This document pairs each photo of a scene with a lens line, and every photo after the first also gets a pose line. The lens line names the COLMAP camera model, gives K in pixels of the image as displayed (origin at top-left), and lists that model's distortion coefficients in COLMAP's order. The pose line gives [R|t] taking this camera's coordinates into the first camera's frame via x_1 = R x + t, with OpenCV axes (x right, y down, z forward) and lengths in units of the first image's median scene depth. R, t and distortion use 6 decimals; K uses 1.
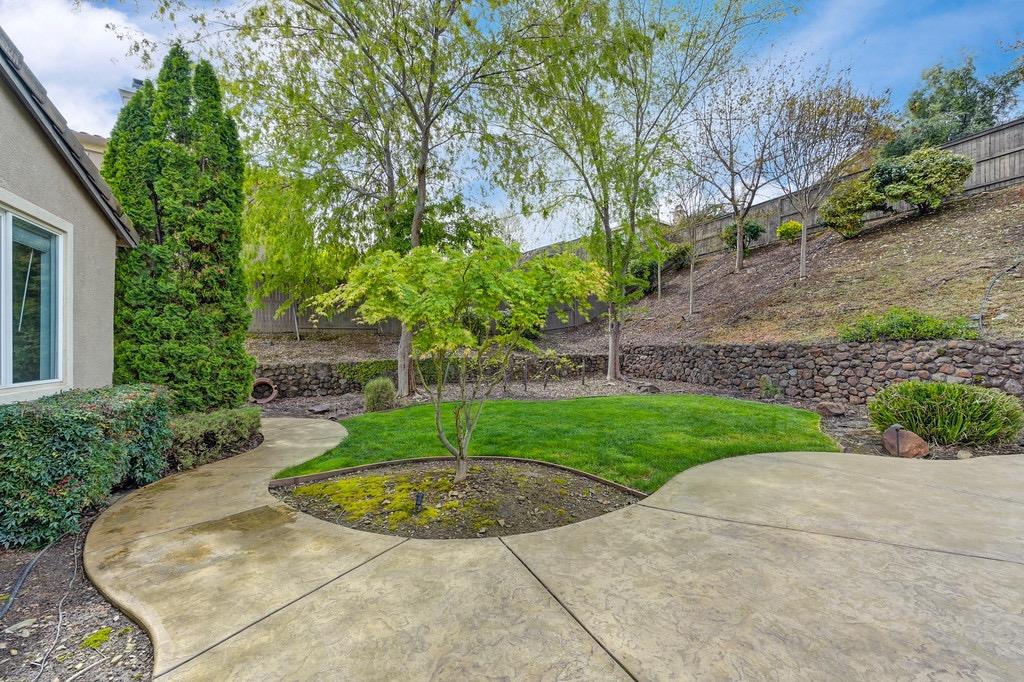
lens RADIAL K [[409.3, 0, 511.3], [0, 409.3, 343.1], [0, 0, 1]] dist [-0.000763, 0.000053]
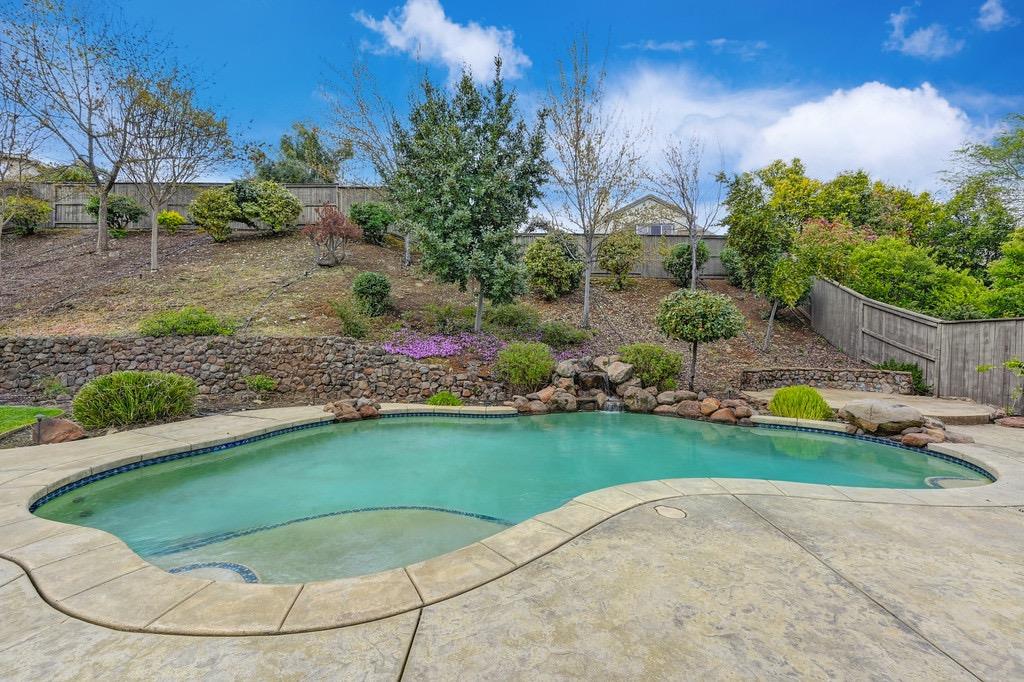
lens RADIAL K [[409.3, 0, 515.2], [0, 409.3, 349.2], [0, 0, 1]] dist [-0.000763, 0.000053]
pose [[0.429949, -0.011793, 0.902776, 0.259146], [-0.014347, 0.999699, 0.019891, -0.004240], [-0.902739, -0.021504, 0.429651, -0.266176]]
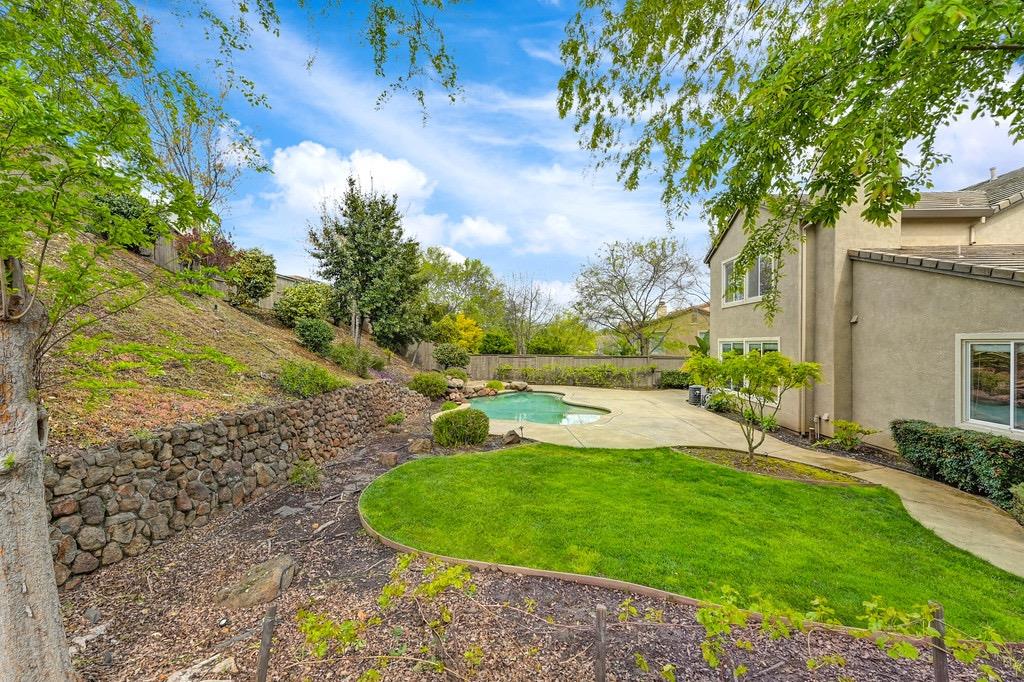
lens RADIAL K [[409.3, 0, 513.1], [0, 409.3, 345.1], [0, 0, 1]] dist [-0.000763, 0.000053]
pose [[-0.869774, 0.002691, 0.493442, -0.033545], [-0.000610, 0.999979, -0.006527, -0.104787], [-0.493449, -0.005978, -0.869754, 1.414209]]
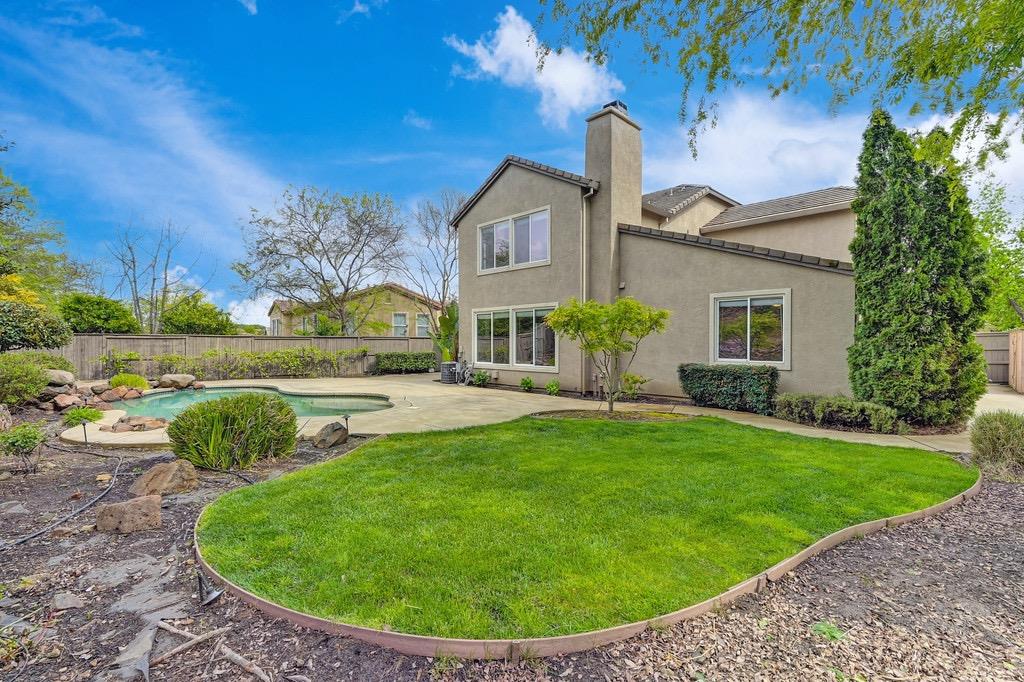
lens RADIAL K [[466.2, 0, 515.7], [0, 466.2, 343.0], [0, 0, 1]] dist [0.000150, 0.000490]
pose [[-0.952007, 0.008069, -0.305969, 0.437190], [0.009432, 0.999951, -0.002975, -0.009351], [0.305930, -0.005718, -0.952037, 1.257363]]
